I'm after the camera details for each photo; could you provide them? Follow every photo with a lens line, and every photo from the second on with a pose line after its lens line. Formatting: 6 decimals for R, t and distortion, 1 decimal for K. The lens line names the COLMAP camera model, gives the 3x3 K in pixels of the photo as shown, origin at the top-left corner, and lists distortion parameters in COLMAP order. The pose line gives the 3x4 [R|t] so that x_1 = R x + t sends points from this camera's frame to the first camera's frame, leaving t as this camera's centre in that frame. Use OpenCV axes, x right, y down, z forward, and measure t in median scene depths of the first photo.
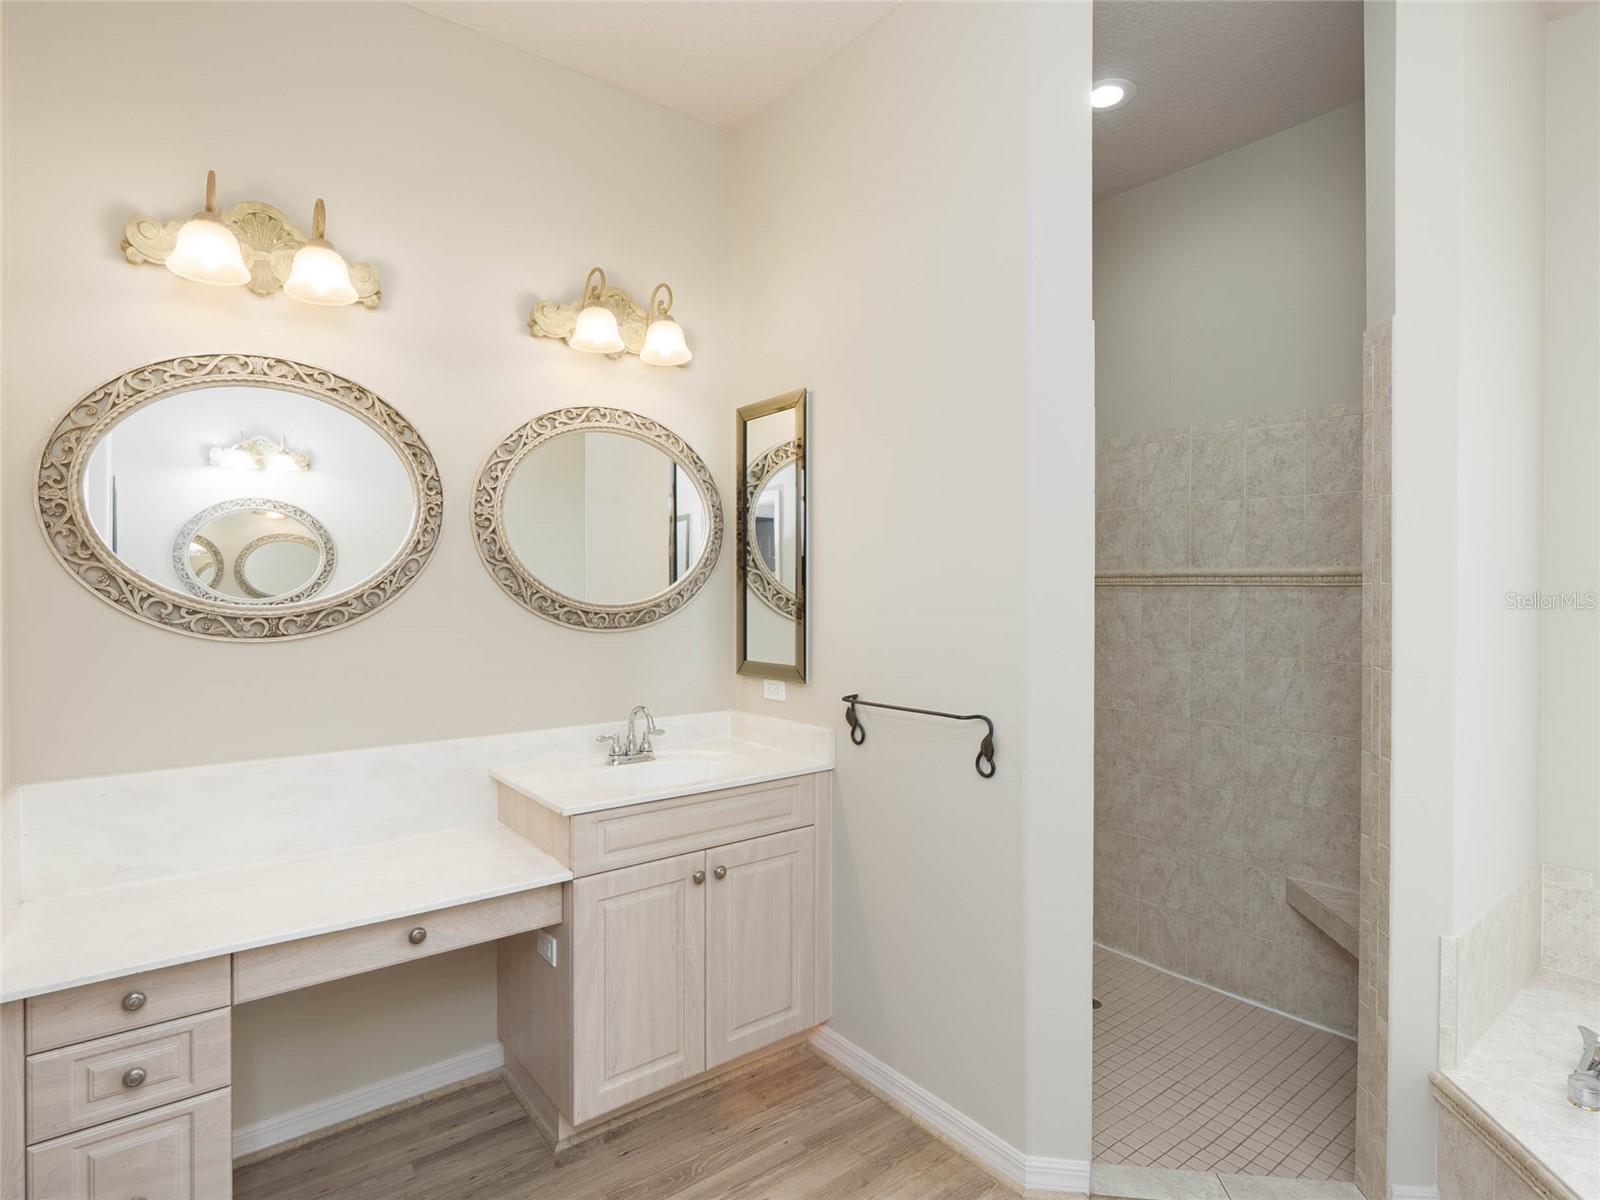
lens RADIAL K [[857.8, 0, 806.2], [0, 857.8, 597.7], [0, 0, 1]] dist [-0.006758, -0.000100]
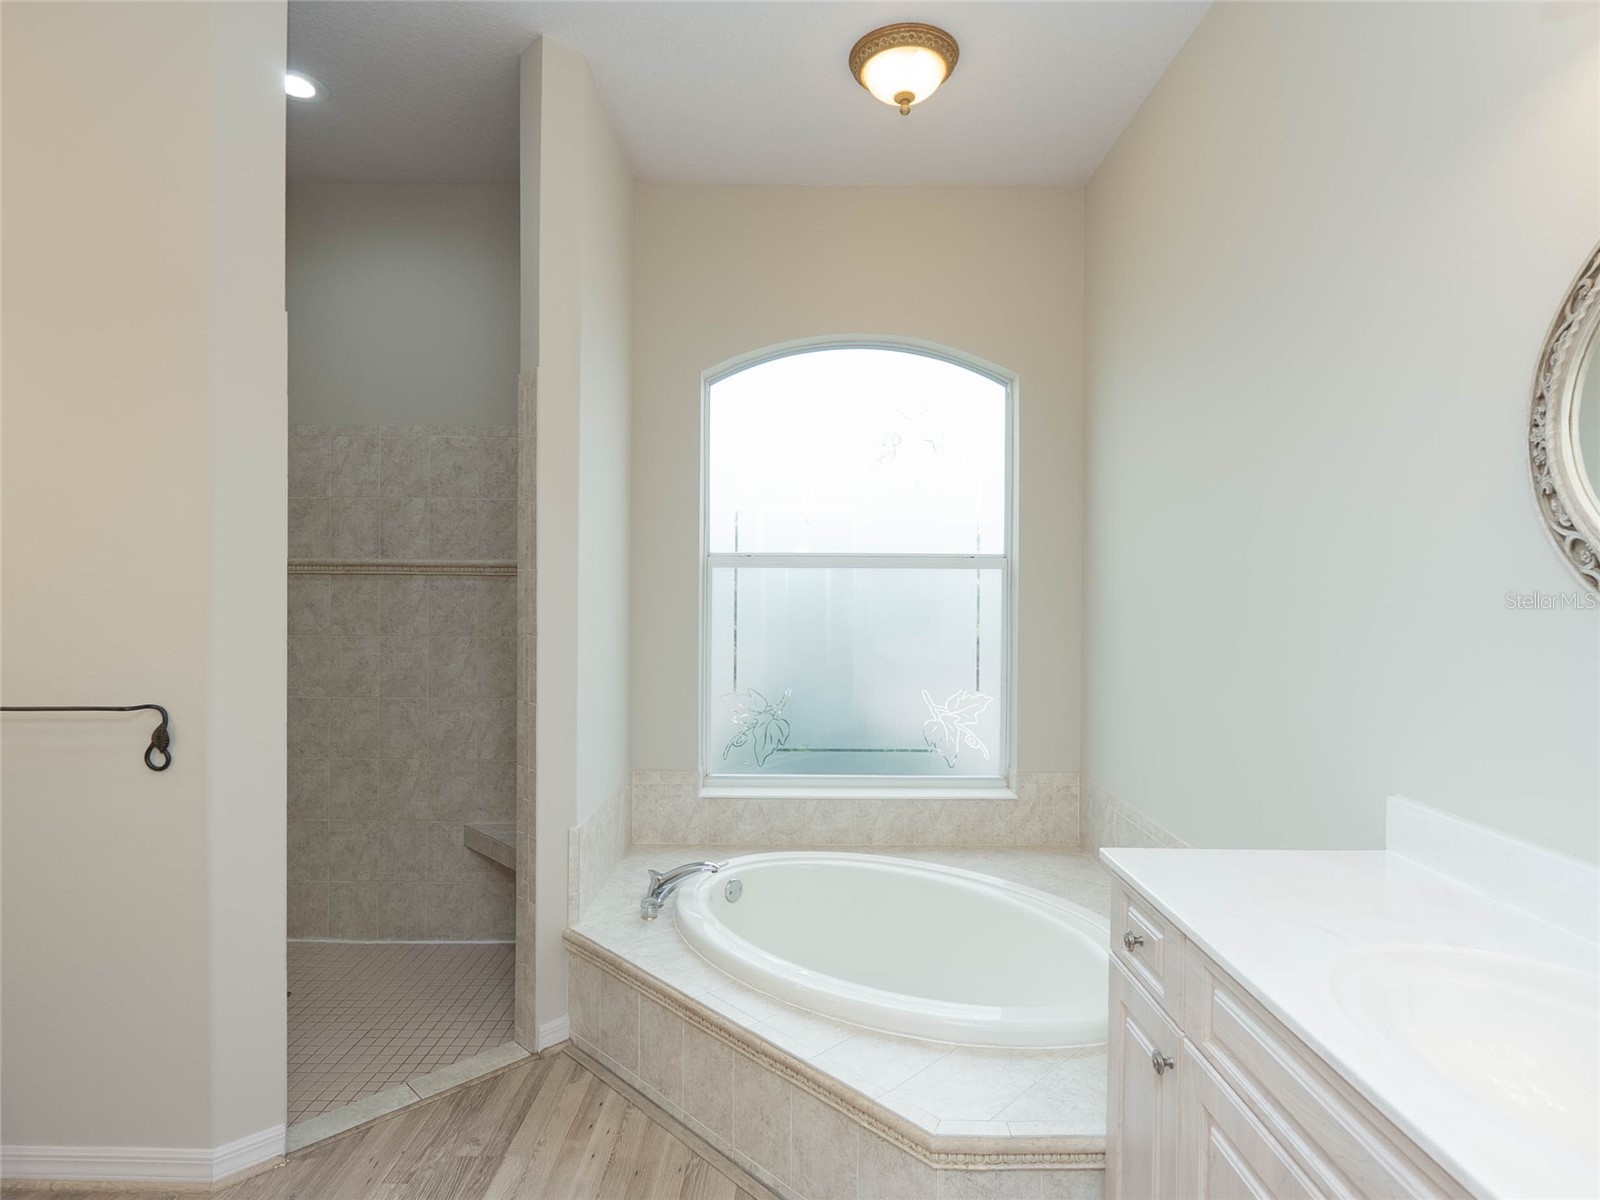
lens RADIAL K [[857.8, 0, 806.2], [0, 857.8, 597.7], [0, 0, 1]] dist [-0.006758, -0.000100]
pose [[0.632553, -0.001259, 0.774516, -0.048916], [0.000872, 0.999999, 0.000914, 0.016328], [-0.774516, 0.000097, 0.632554, -0.101668]]
